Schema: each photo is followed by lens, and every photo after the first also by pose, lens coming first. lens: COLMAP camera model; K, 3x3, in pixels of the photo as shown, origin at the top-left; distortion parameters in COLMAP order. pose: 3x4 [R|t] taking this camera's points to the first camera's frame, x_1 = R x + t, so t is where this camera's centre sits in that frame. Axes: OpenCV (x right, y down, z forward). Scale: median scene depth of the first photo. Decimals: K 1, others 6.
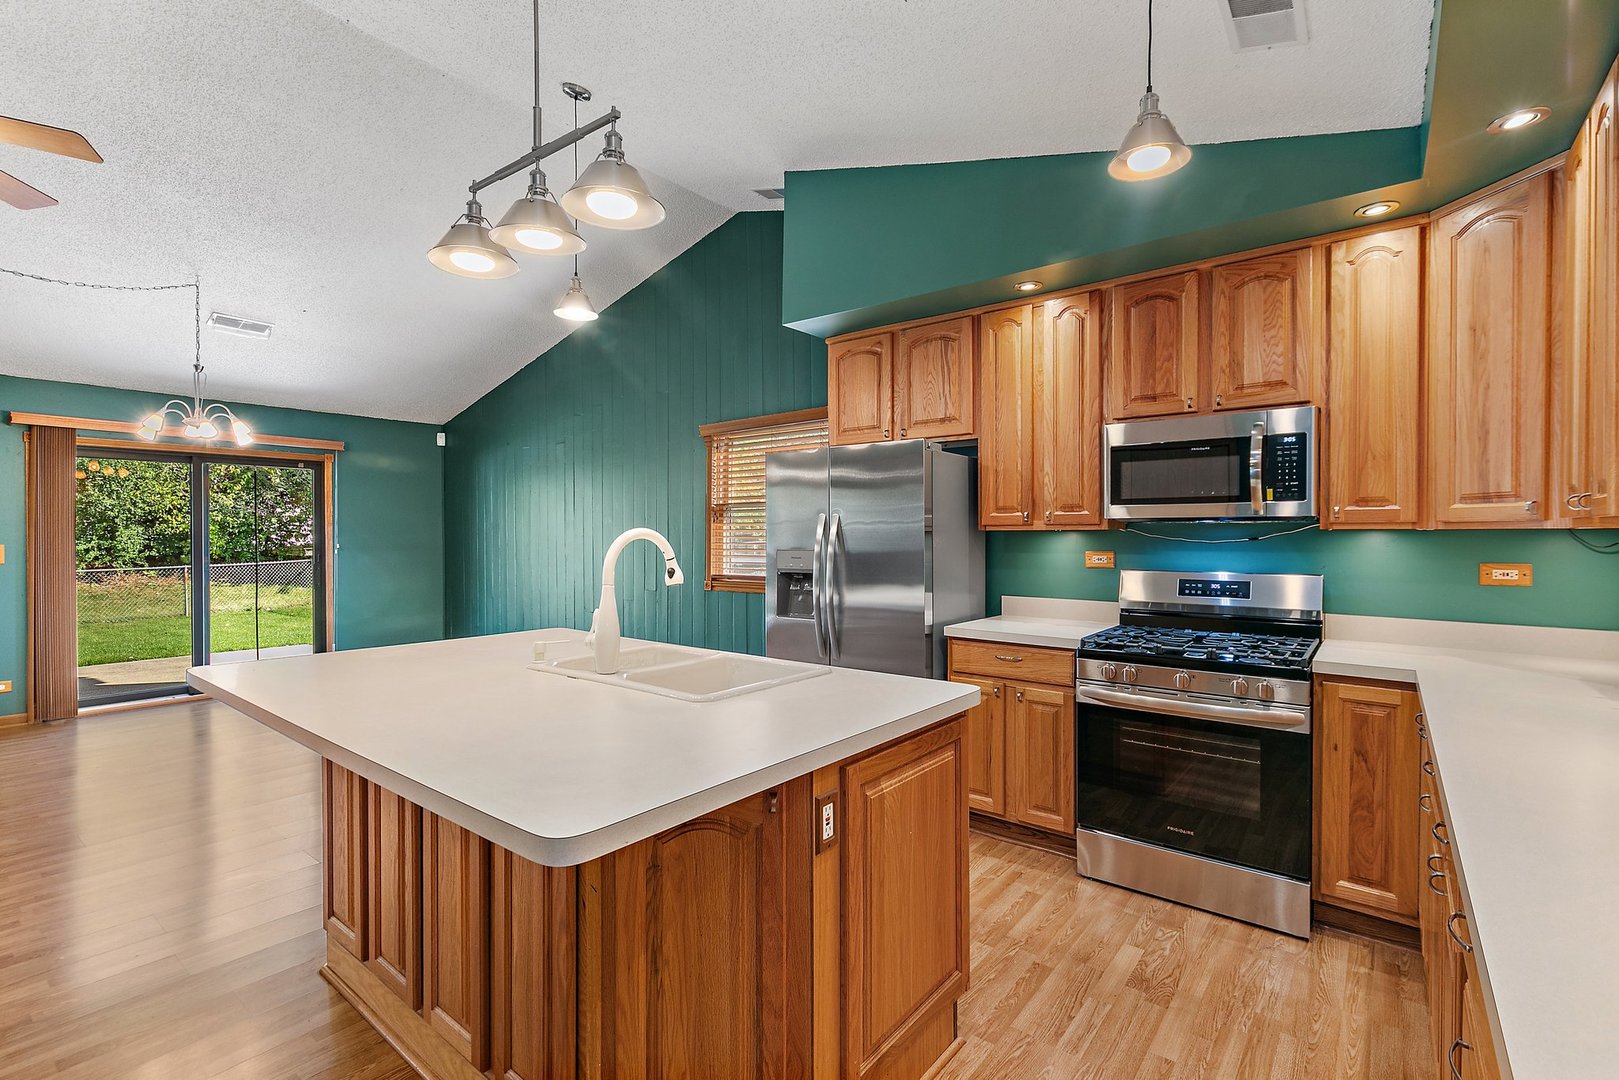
lens RADIAL K [[731.0, 0, 809.5], [0, 731.0, 540.0], [0, 0, 1]] dist [0.000074, 0.000317]
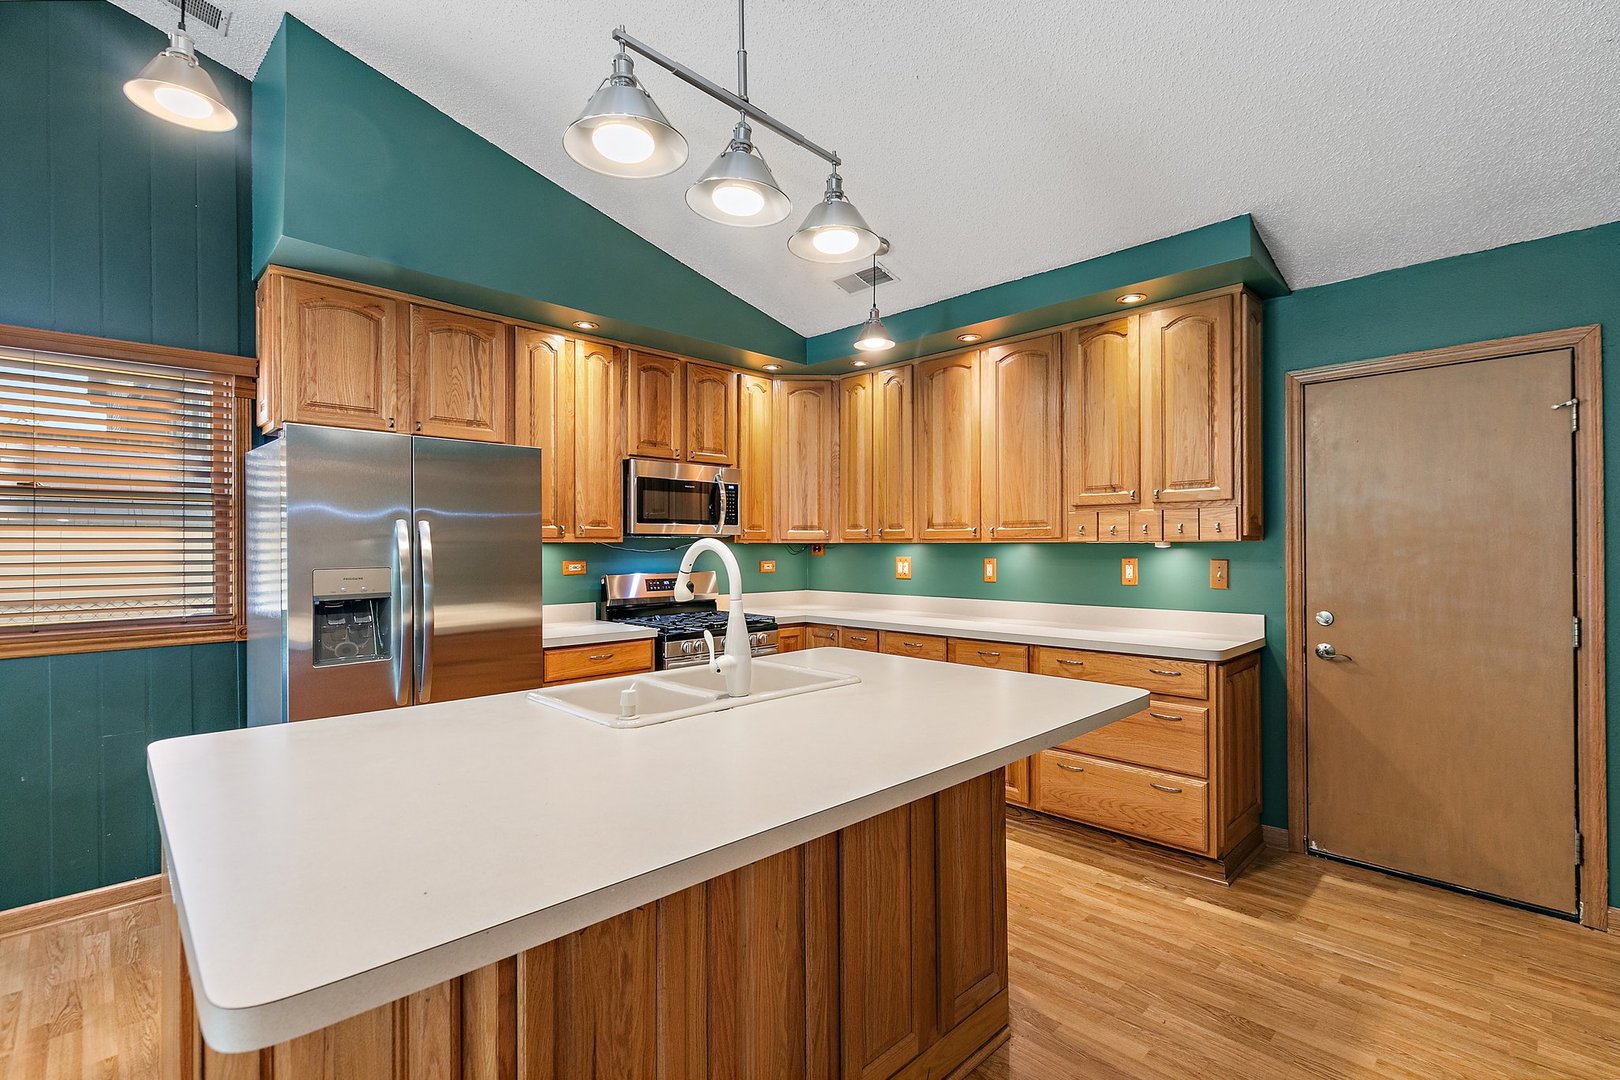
lens RADIAL K [[726.1, 0, 813.0], [0, 726.1, 553.2], [0, 0, 1]] dist [0.002854, -0.000049]
pose [[0.117163, -0.004958, 0.993100, -0.805145], [0.013892, 0.999898, 0.003353, 0.004882], [-0.993016, 0.013403, 0.117220, 0.551467]]
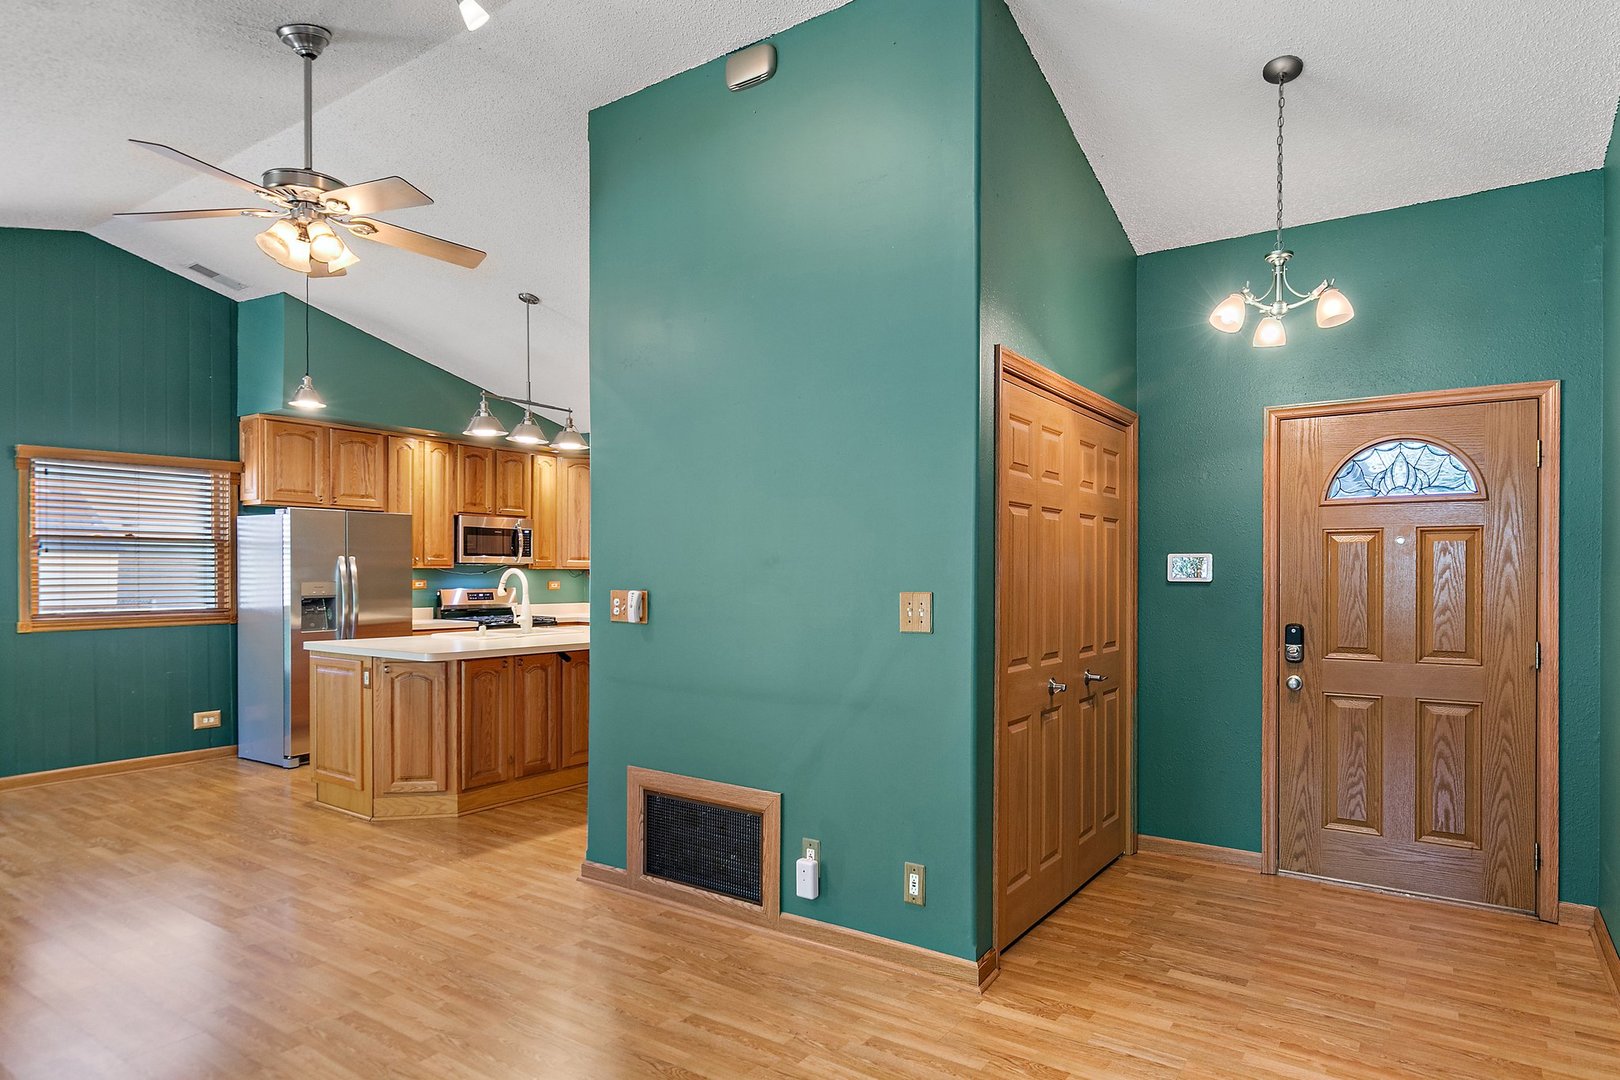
lens RADIAL K [[915.6, 0, 819.2], [0, 915.6, 579.1], [0, 0, 1]] dist [0.002695, 0.000597]
pose [[-0.072777, -0.005281, 0.997334, -2.153358], [0.007273, 0.999957, 0.005826, 0.008430], [-0.997322, 0.007677, -0.072736, 0.215959]]
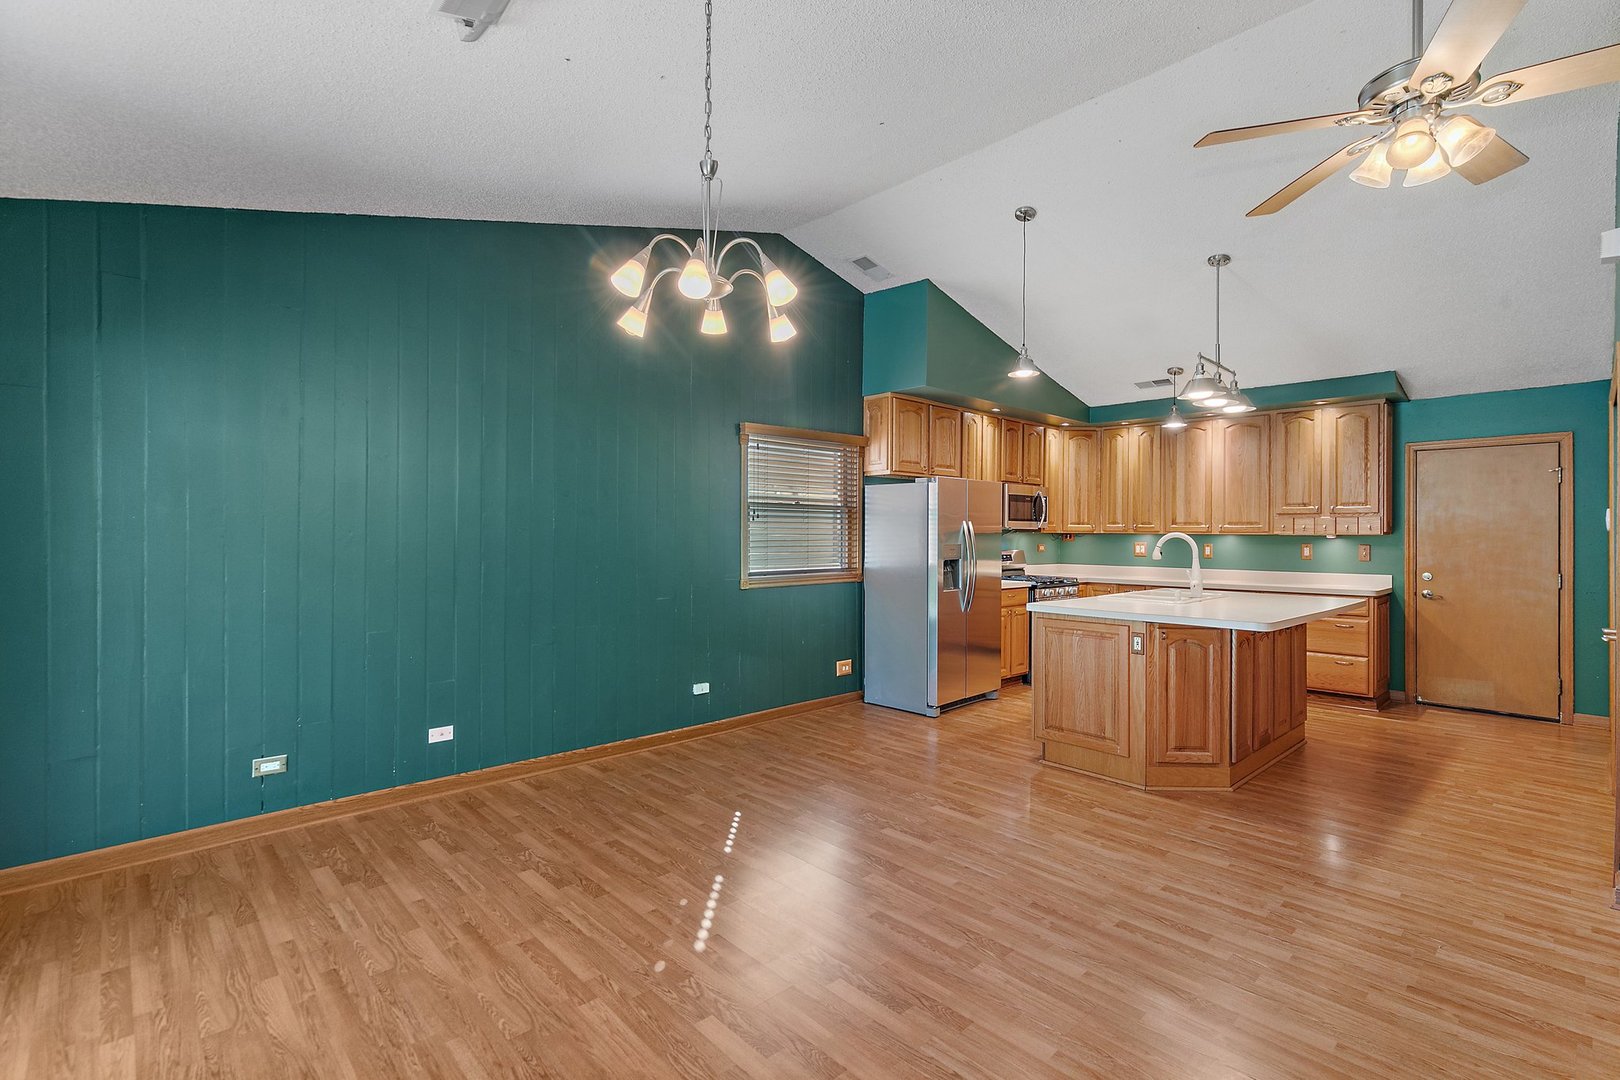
lens RADIAL K [[731.4, 0, 810.0], [0, 731.4, 540.0], [0, 0, 1]] dist [0.000074, 0.000317]
pose [[0.145405, -0.003873, 0.989365, -1.823359], [0.005289, 0.999981, 0.003138, -0.000572], [-0.989358, 0.004776, 0.145423, 1.269081]]
